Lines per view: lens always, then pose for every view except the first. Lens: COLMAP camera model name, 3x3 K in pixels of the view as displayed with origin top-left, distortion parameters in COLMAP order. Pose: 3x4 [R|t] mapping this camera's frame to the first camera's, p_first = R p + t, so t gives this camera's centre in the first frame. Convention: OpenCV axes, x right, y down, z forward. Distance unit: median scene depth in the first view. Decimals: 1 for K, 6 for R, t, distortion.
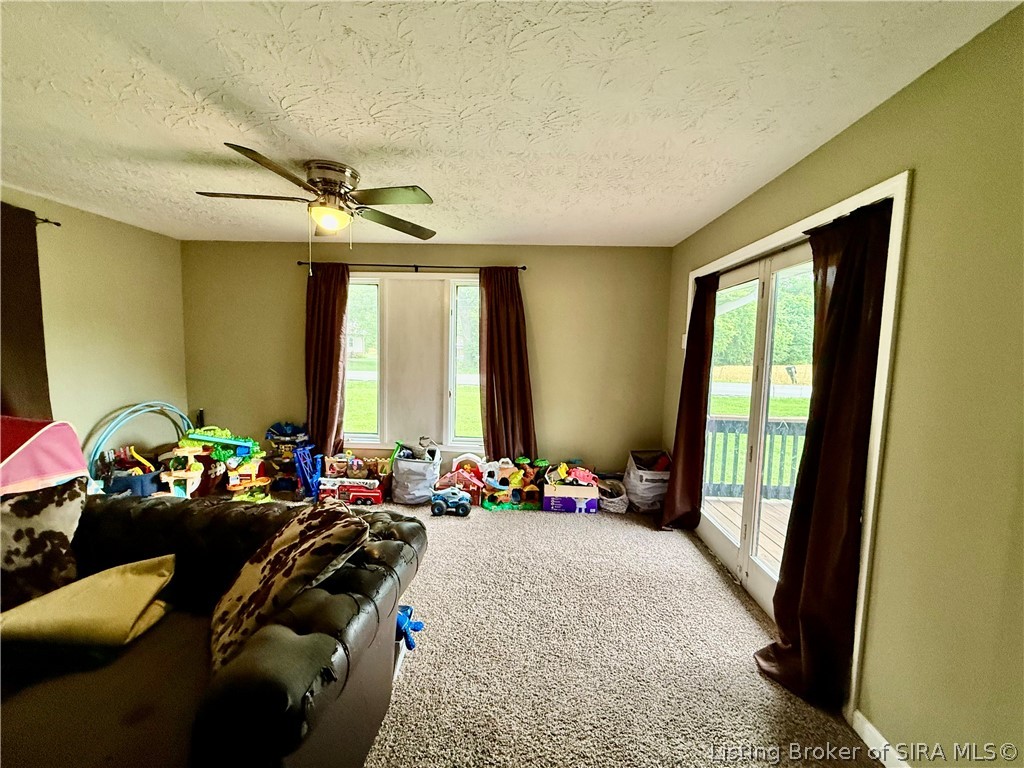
lens RADIAL K [[407.4, 0, 509.4], [0, 407.4, 384.0], [0, 0, 1]] dist [0.000587, -0.000268]
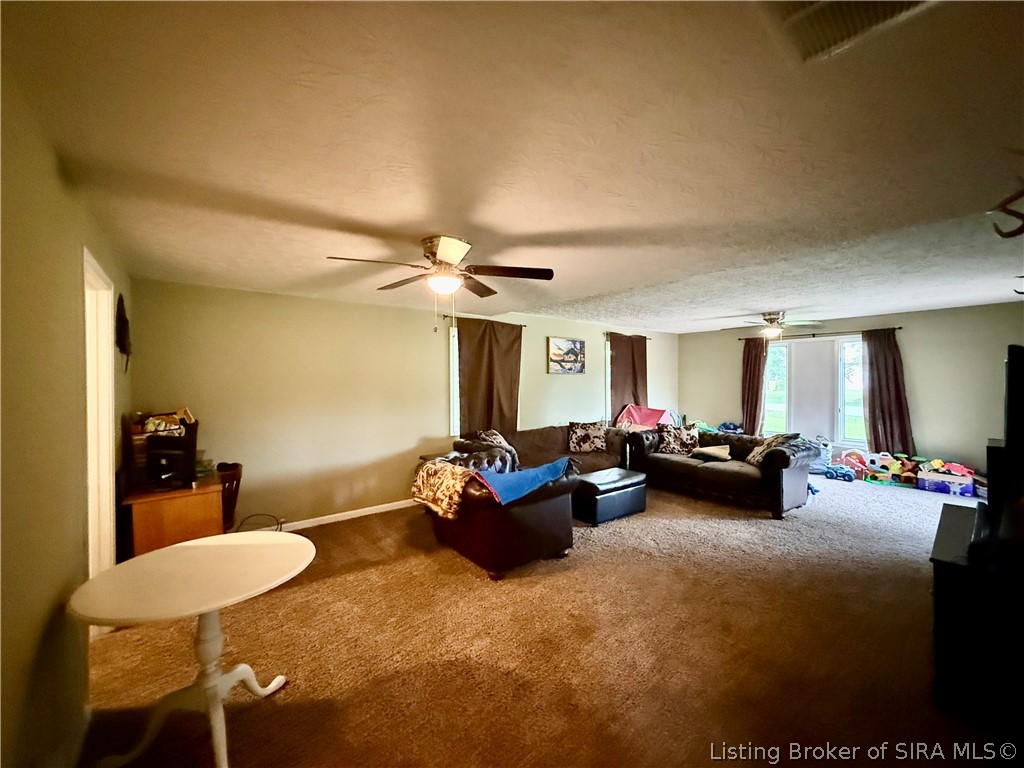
lens RADIAL K [[407.4, 0, 509.4], [0, 407.4, 384.0], [0, 0, 1]] dist [0.000587, -0.000268]
pose [[0.653929, -0.019031, -0.756316, 0.231410], [-0.042904, 0.997142, -0.062186, 0.081902], [0.755338, 0.073114, 0.651244, -1.090697]]
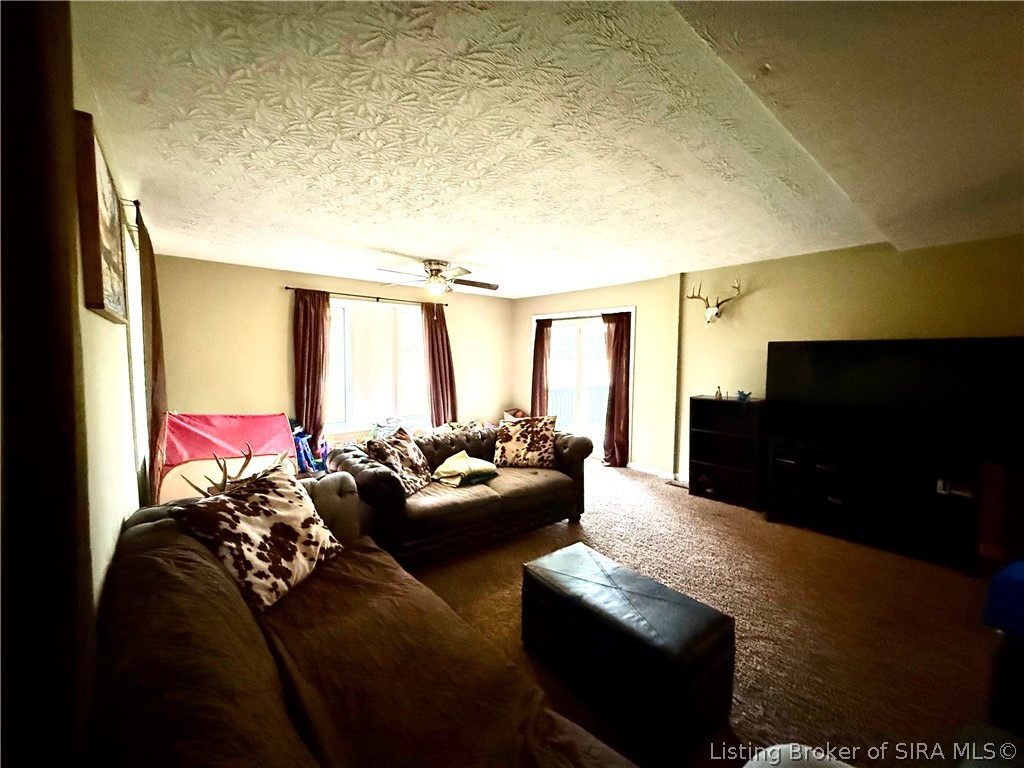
lens RADIAL K [[407.4, 0, 509.4], [0, 407.4, 384.0], [0, 0, 1]] dist [0.000587, -0.000268]
pose [[0.764132, -0.058508, 0.642401, -0.831733], [0.059737, 0.998017, 0.019840, 0.008959], [-0.642288, 0.023215, 0.766112, -0.383114]]
